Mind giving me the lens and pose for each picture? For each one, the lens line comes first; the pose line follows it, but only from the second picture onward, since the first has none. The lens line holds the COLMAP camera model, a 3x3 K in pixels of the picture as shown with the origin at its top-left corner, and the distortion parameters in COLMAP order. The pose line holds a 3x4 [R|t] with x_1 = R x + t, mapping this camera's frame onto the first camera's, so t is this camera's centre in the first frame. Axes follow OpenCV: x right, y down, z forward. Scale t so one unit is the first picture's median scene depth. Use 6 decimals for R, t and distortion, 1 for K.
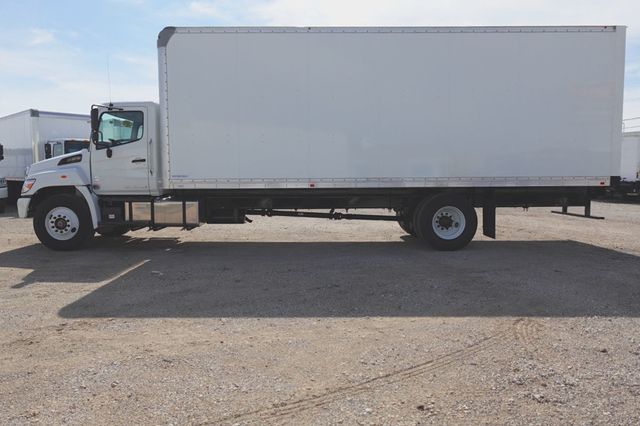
lens RADIAL K [[493.4, 0, 320.0], [0, 493.4, 213.0], [0, 0, 1]] dist [0.000531, 0.000163]
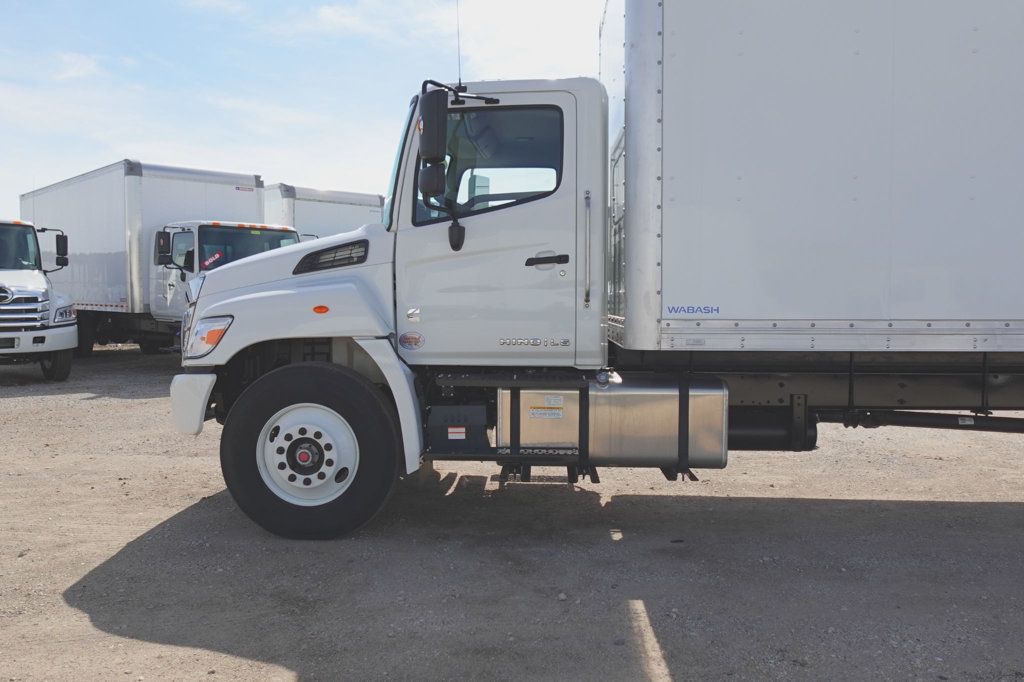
lens RADIAL K [[859.4, 0, 512.0], [0, 859.4, 341.0], [0, 0, 1]] dist [-0.001795, -0.003052]
pose [[0.998077, 0.007931, -0.061480, -0.353825], [-0.009684, 0.999553, -0.028270, -0.037691], [0.061228, 0.028811, 0.997708, 0.445123]]
